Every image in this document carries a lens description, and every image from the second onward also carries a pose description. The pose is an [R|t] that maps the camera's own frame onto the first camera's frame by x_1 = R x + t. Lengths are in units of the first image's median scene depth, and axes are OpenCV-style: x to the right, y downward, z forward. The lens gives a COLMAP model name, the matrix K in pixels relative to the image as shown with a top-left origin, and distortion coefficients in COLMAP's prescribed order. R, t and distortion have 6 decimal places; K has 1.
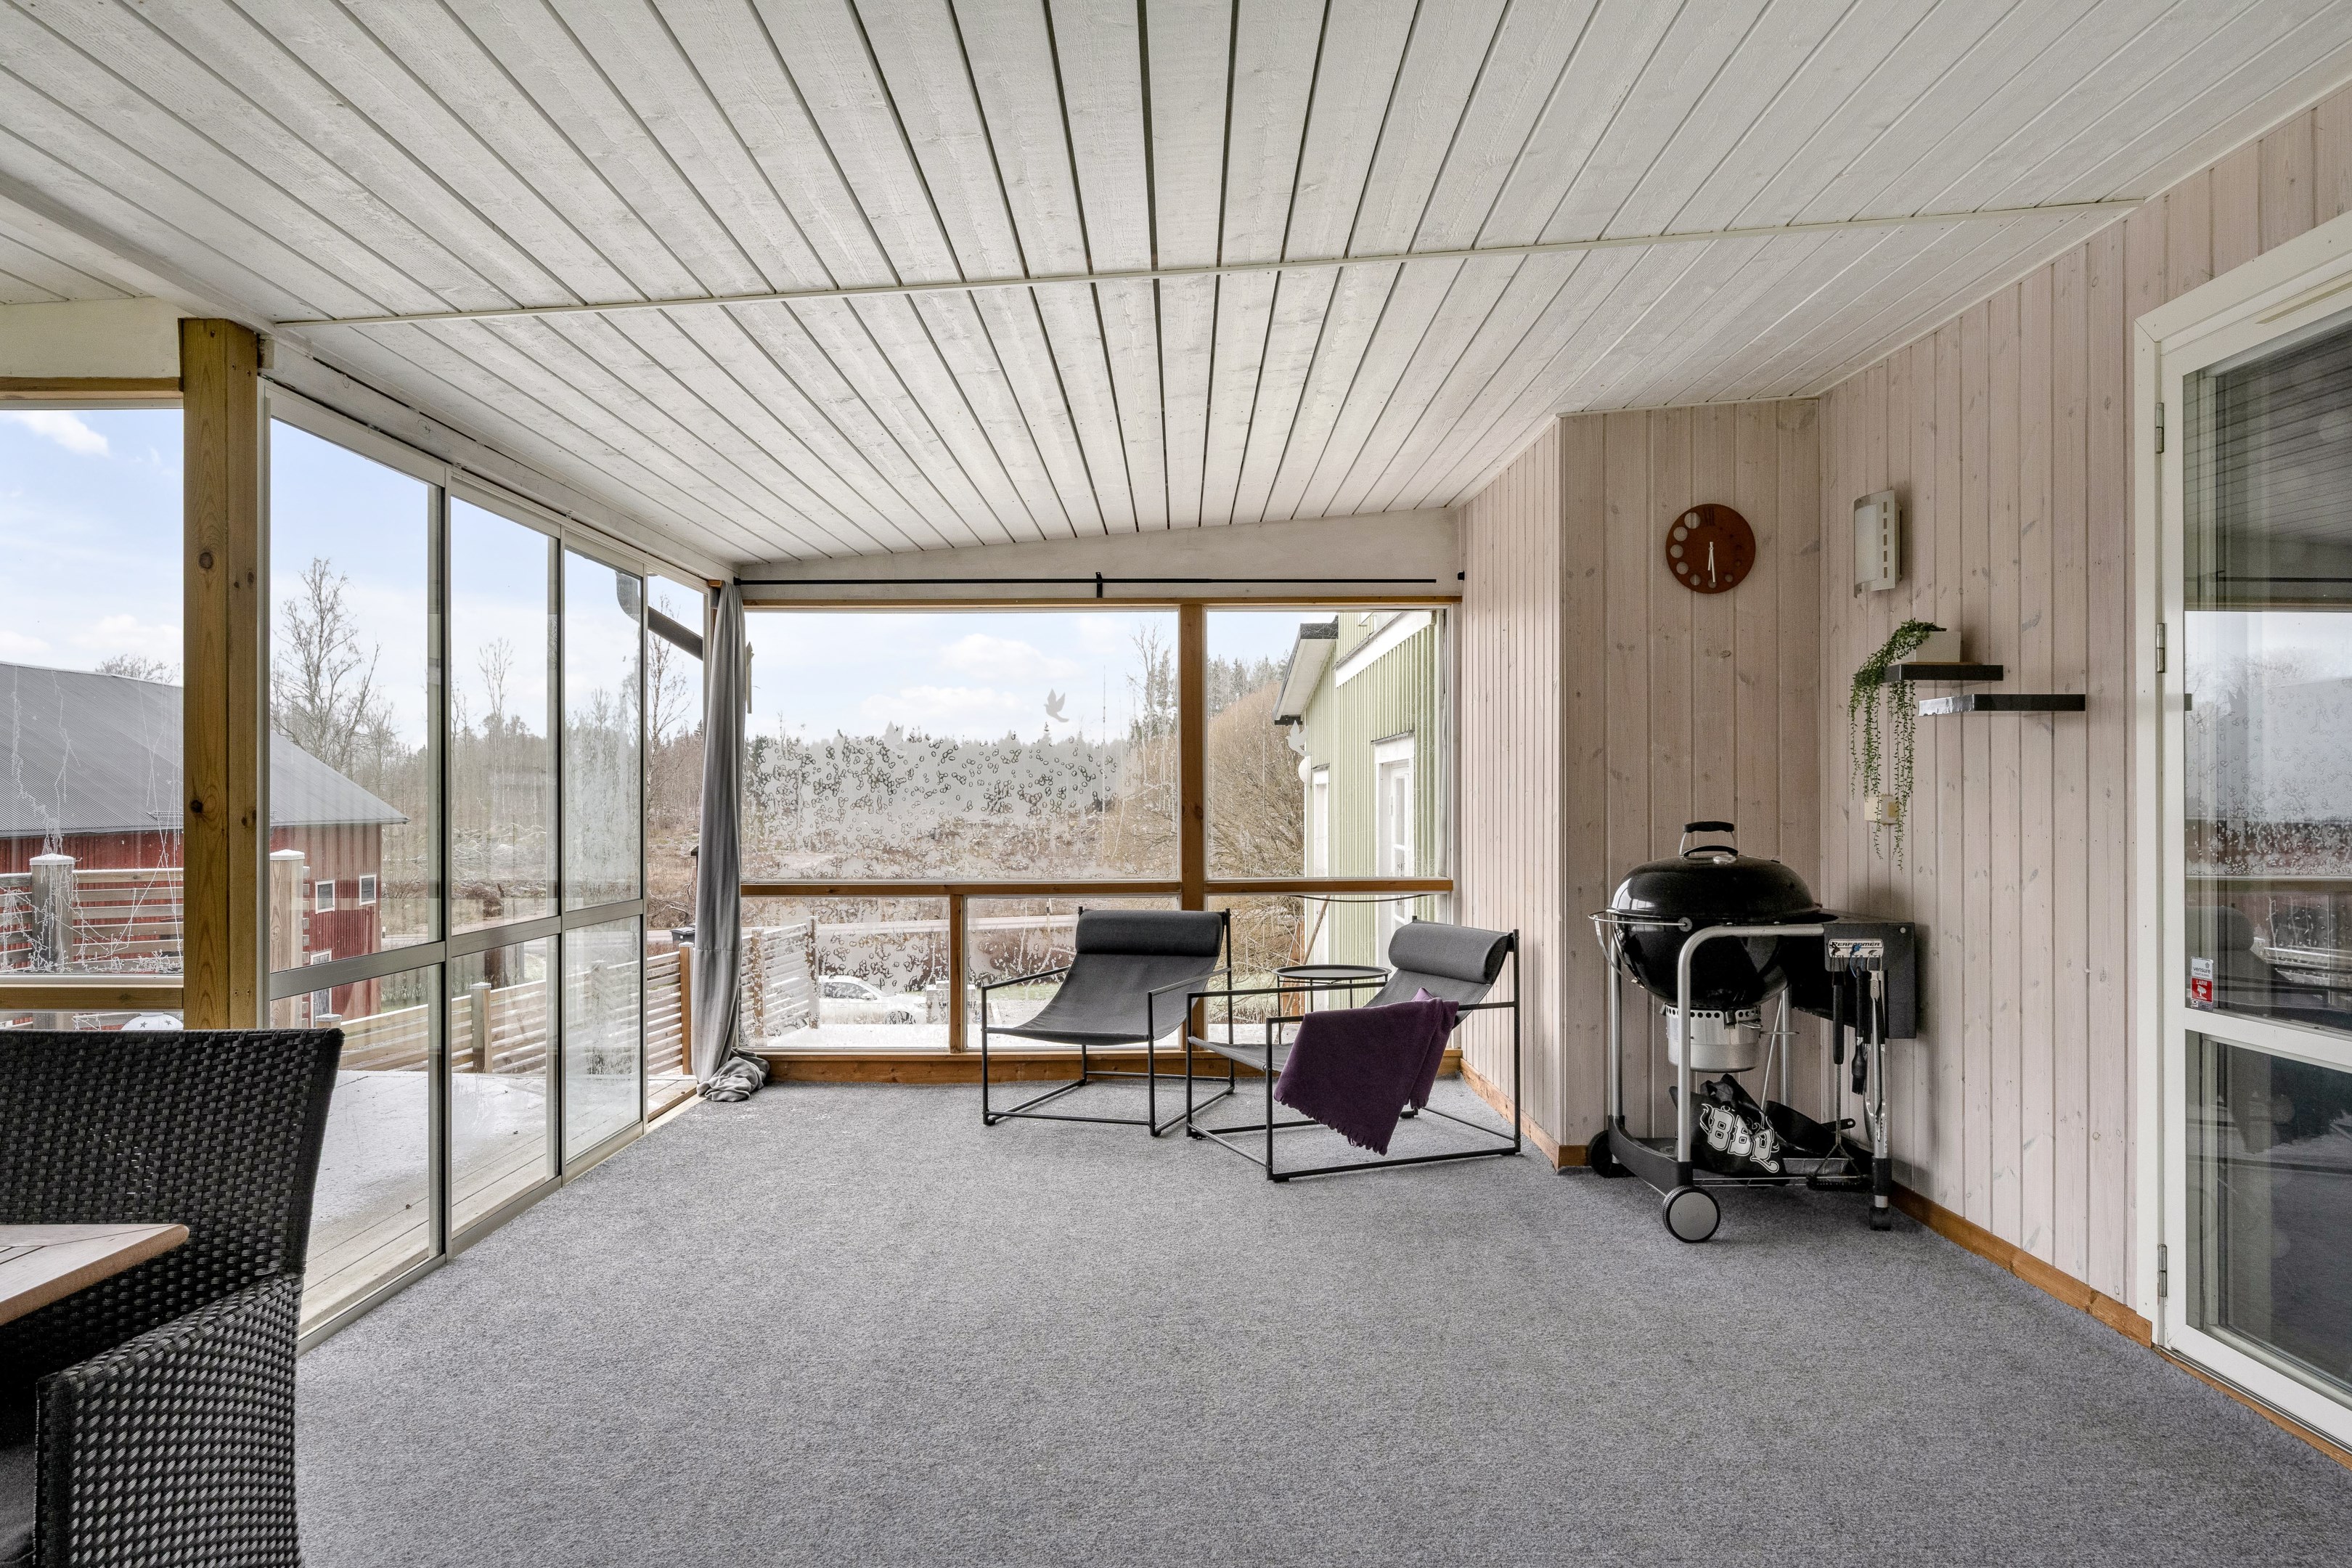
lens RADIAL K [[1523.0, 0, 1176.4], [0, 1523.0, 798.9], [0, 0, 1]] dist [0.008808, 0.001336]
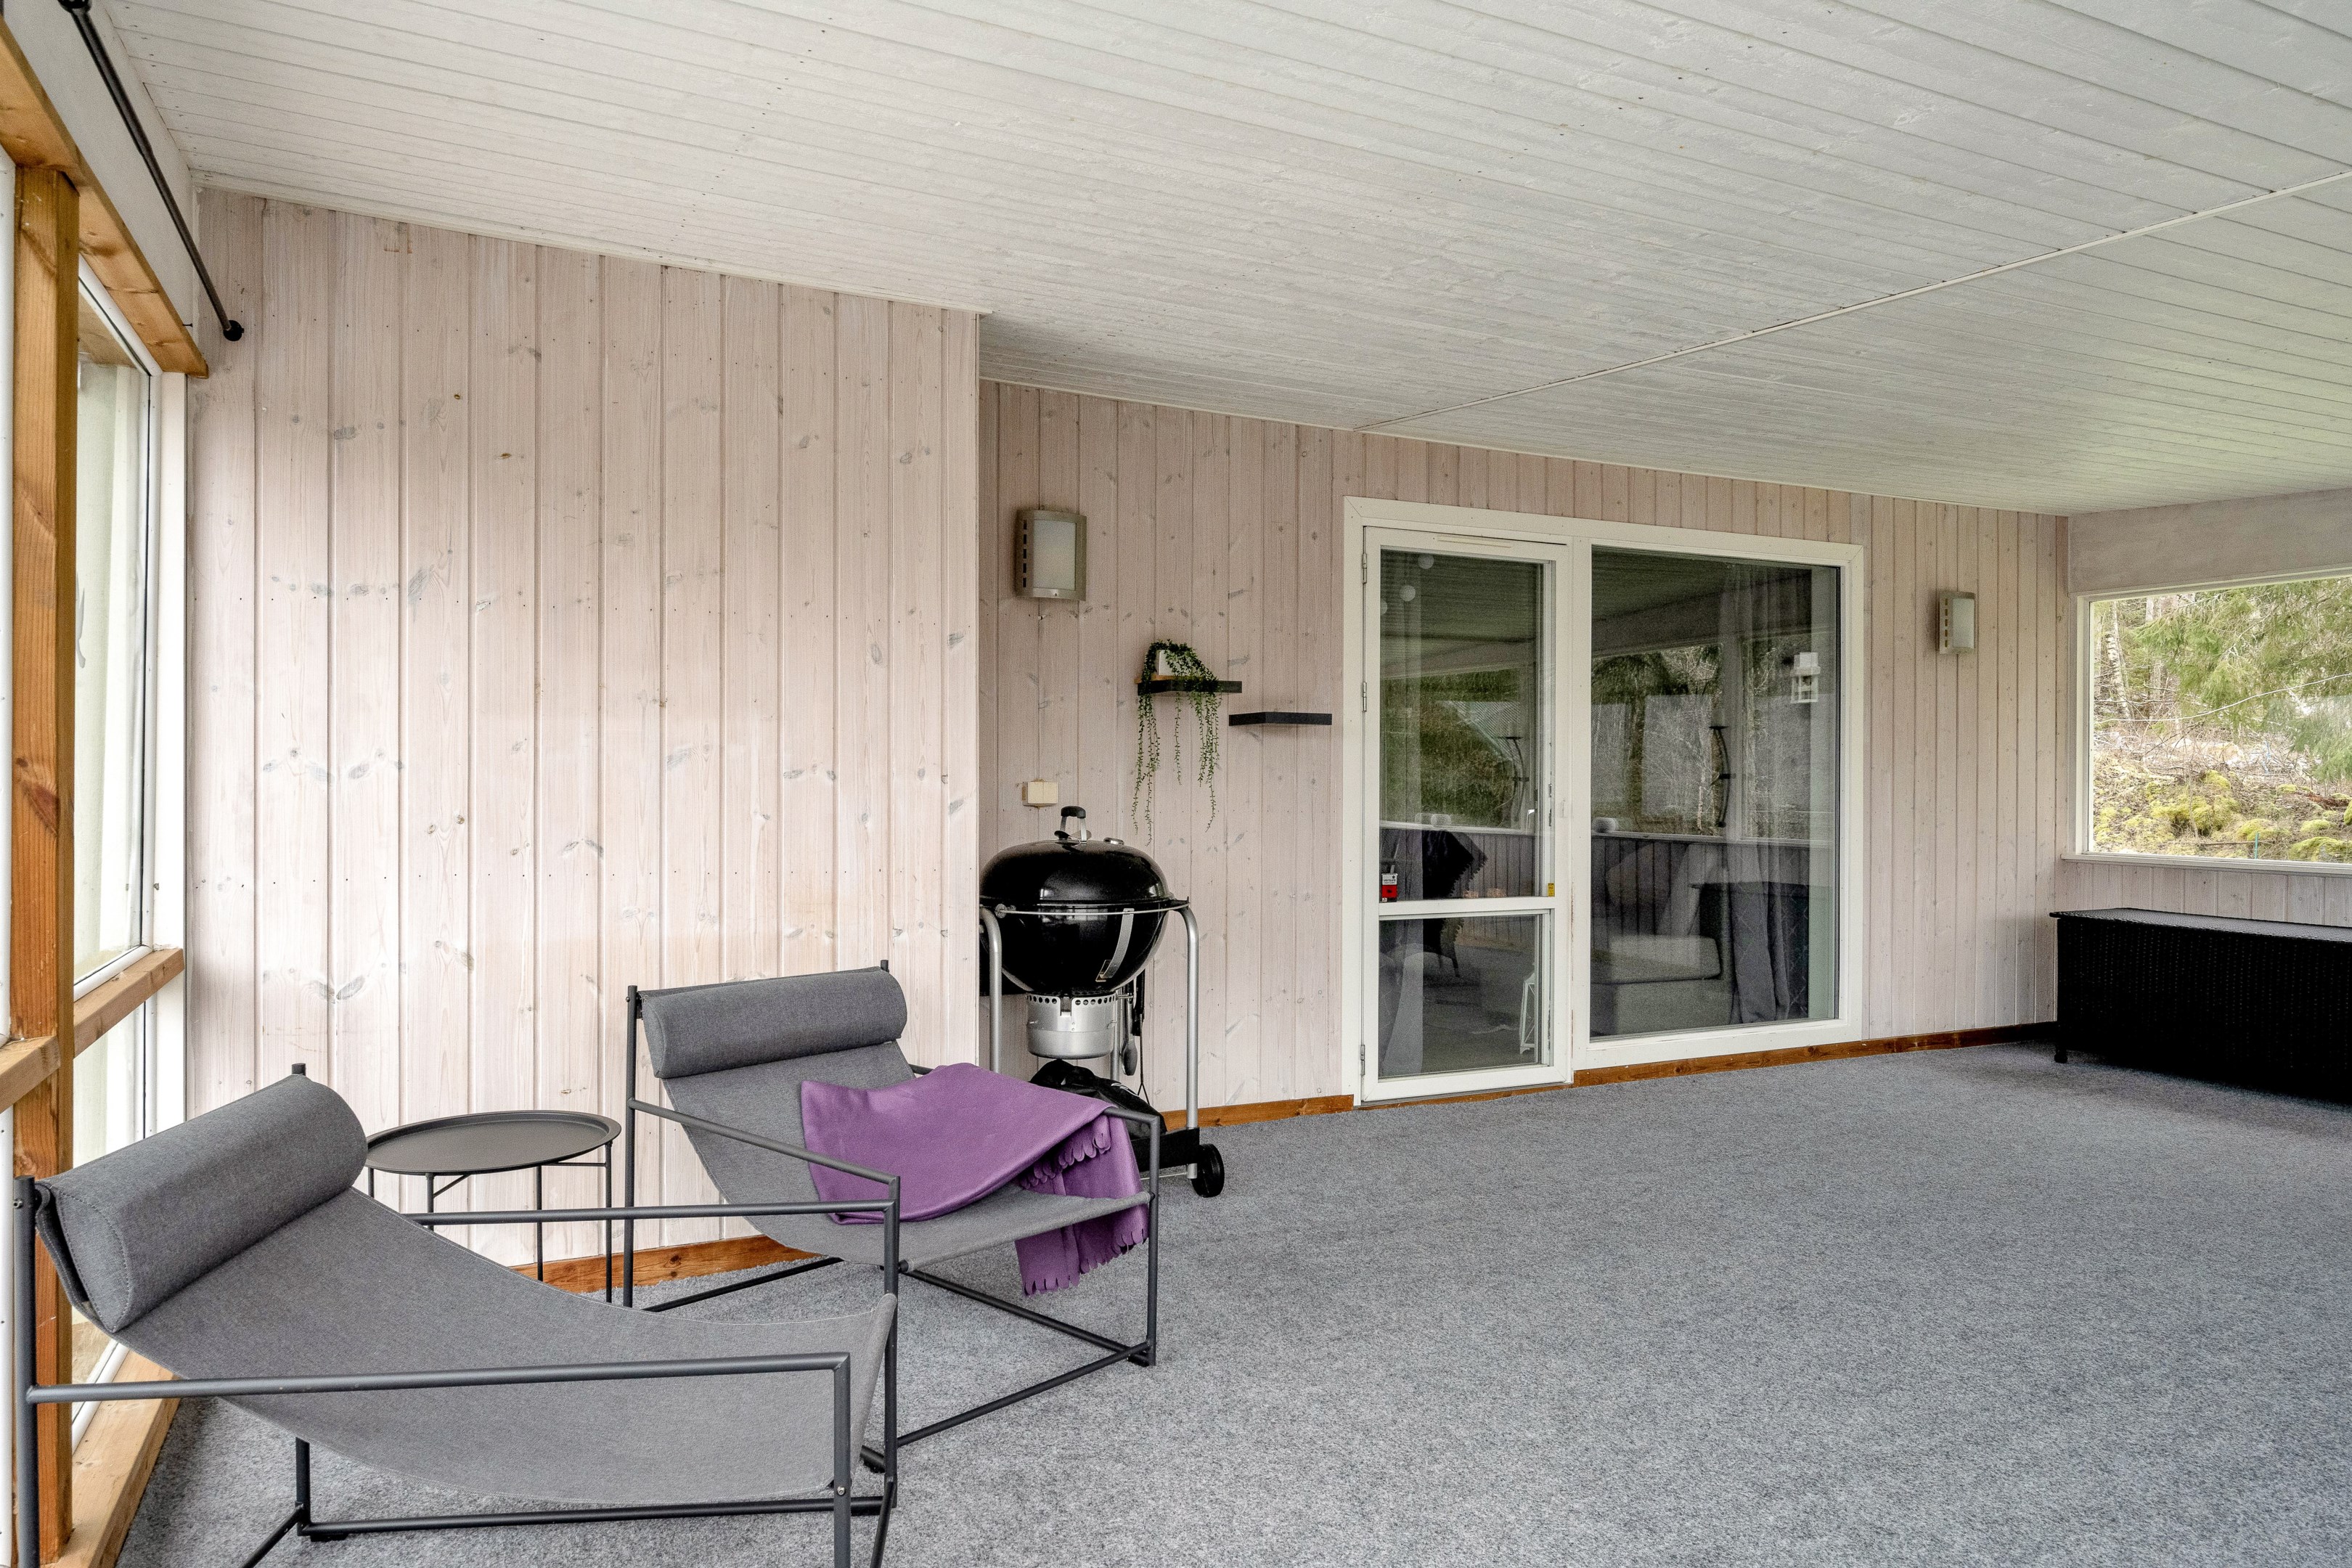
lens RADIAL K [[1524.5, 0, 1172.7], [0, 1524.5, 778.6], [0, 0, 1]] dist [-0.004042, -0.001715]
pose [[-0.432501, 0.005823, 0.901615, -0.776148], [-0.002823, 0.999965, -0.007812, 0.006367], [-0.901629, -0.005924, -0.432470, 1.859648]]
